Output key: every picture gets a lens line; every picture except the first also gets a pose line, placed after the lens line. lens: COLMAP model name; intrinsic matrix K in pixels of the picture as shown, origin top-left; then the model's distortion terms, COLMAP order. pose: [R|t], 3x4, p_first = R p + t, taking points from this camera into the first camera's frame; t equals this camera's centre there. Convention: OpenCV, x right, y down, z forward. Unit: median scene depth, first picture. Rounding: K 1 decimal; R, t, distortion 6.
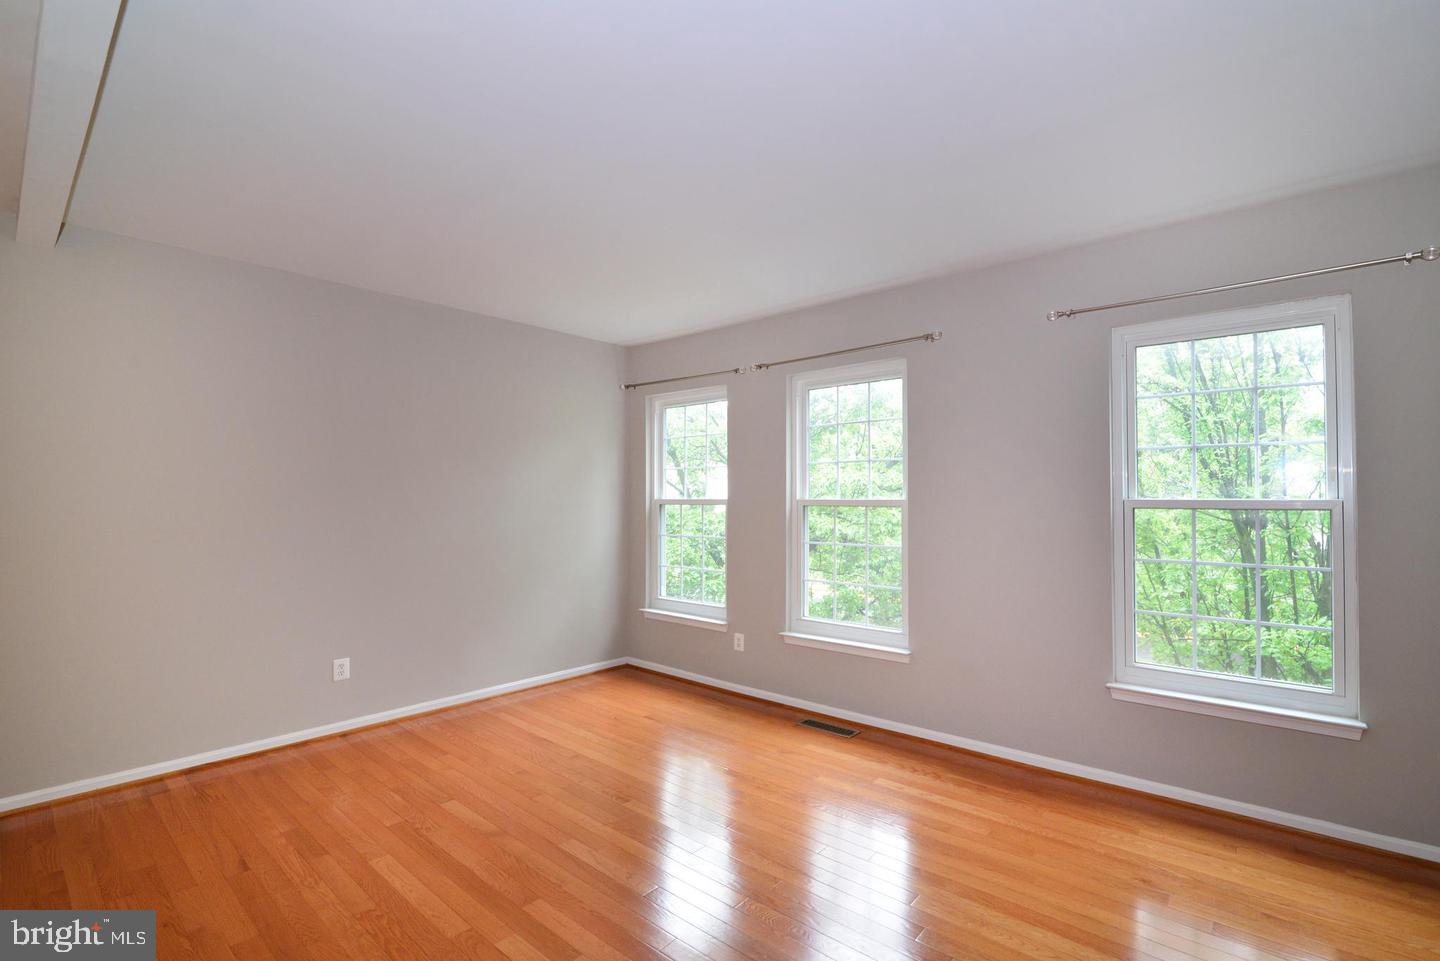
lens RADIAL K [[658.0, 0, 721.4], [0, 658.0, 481.3], [0, 0, 1]] dist [0.003680, 0.000627]
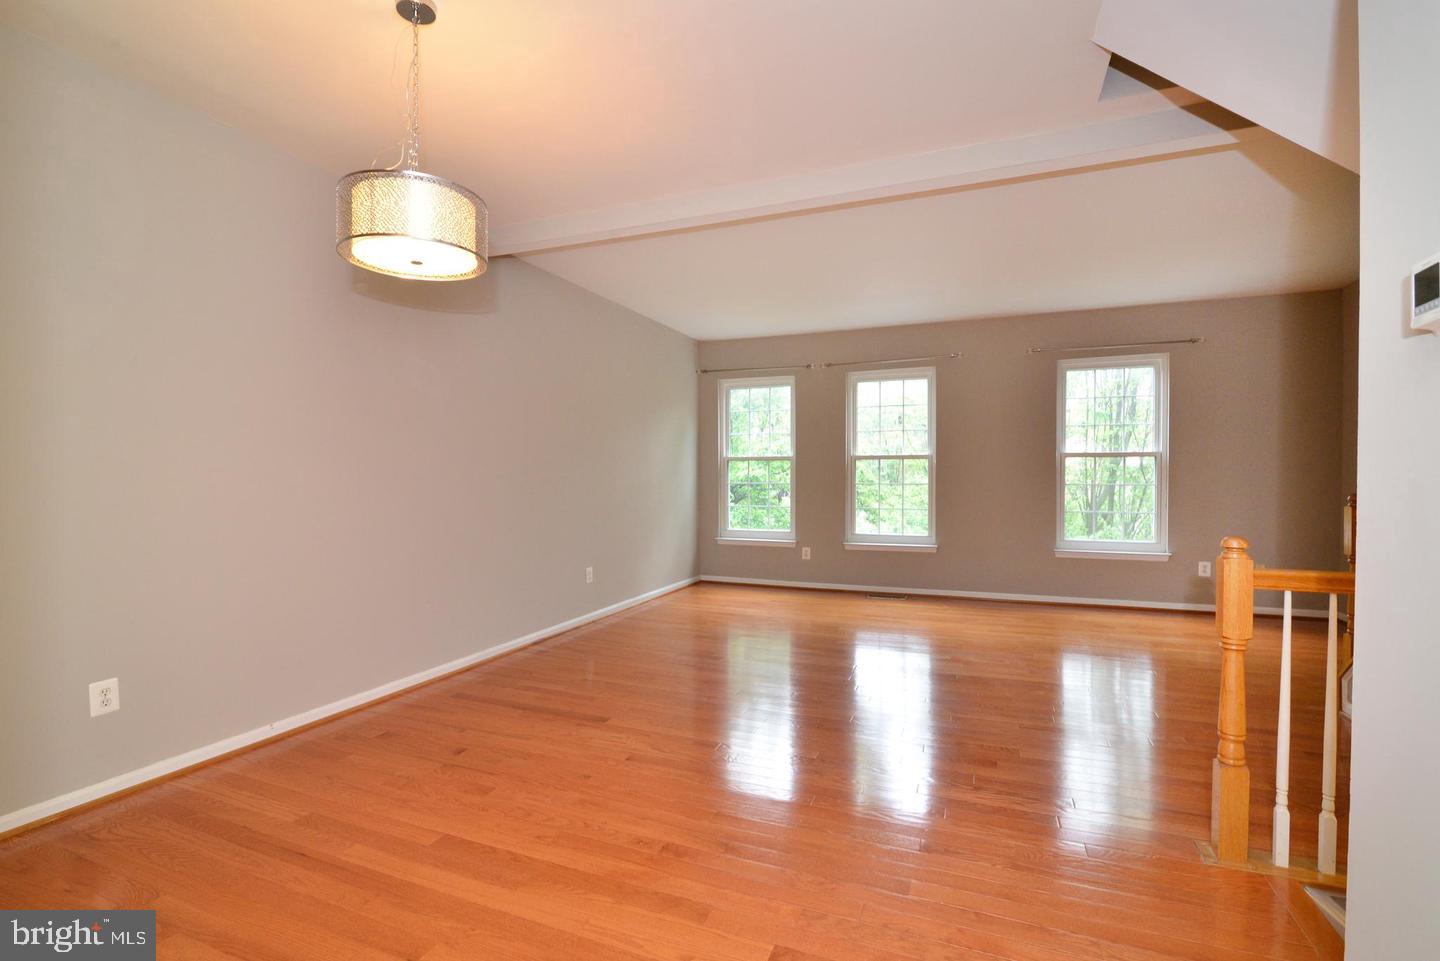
lens RADIAL K [[658.0, 0, 708.9], [0, 658.0, 481.5], [0, 0, 1]] dist [0.003680, 0.000627]
pose [[0.945091, -0.008185, 0.326705, -0.654099], [-0.003717, 0.999352, 0.035791, 0.033053], [-0.326786, -0.035040, 0.944449, -0.305024]]
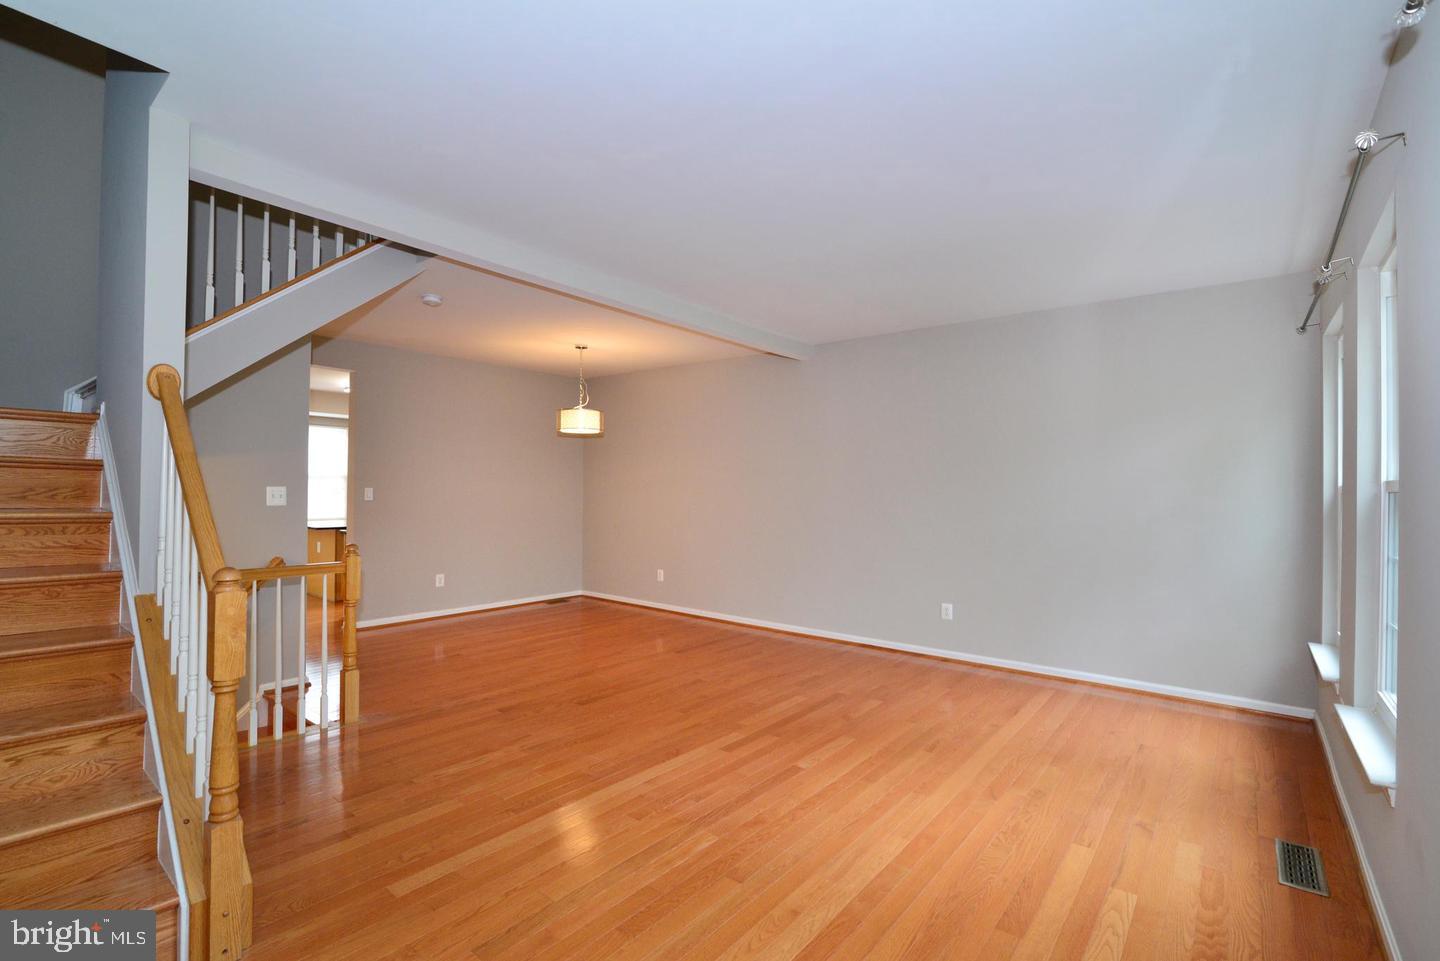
lens RADIAL K [[658.0, 0, 716.9], [0, 658.0, 486.0], [0, 0, 1]] dist [0.003680, 0.000627]
pose [[0.039998, -0.011869, -0.999129, 0.655847], [0.022185, 0.999693, -0.010988, 0.025967], [0.998953, -0.021726, 0.040249, 0.409313]]
